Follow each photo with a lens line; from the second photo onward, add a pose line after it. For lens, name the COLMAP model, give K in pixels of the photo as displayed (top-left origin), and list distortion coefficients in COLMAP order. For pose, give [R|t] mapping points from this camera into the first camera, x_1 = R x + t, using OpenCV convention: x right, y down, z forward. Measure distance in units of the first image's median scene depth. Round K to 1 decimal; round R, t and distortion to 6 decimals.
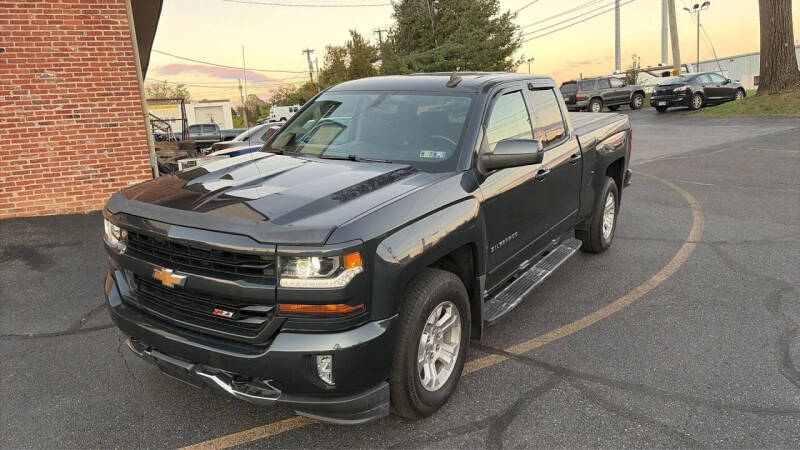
lens RADIAL K [[573.0, 0, 402.5], [0, 573.0, 229.6], [0, 0, 1]] dist [0.055931, -0.056842]
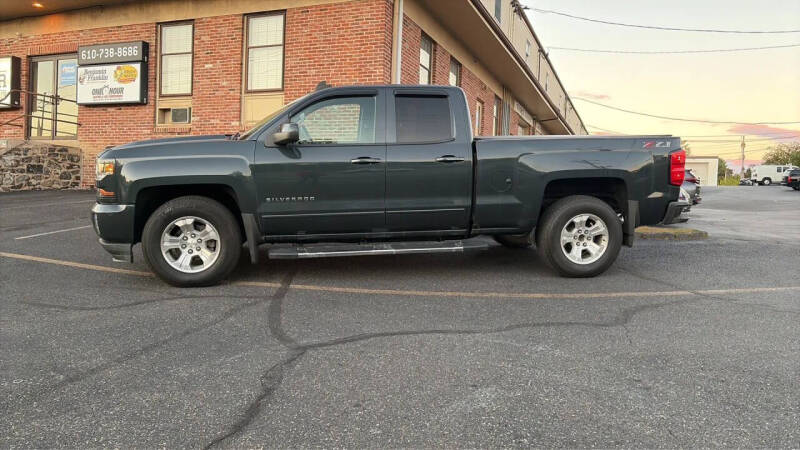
lens RADIAL K [[573.0, 0, 402.3], [0, 573.0, 219.3], [0, 0, 1]] dist [0.055931, -0.056842]
pose [[0.672407, 0.126121, -0.729357, 0.749813], [-0.208053, 0.977854, -0.022716, 0.023548], [0.710340, 0.167019, 0.683756, 0.151315]]
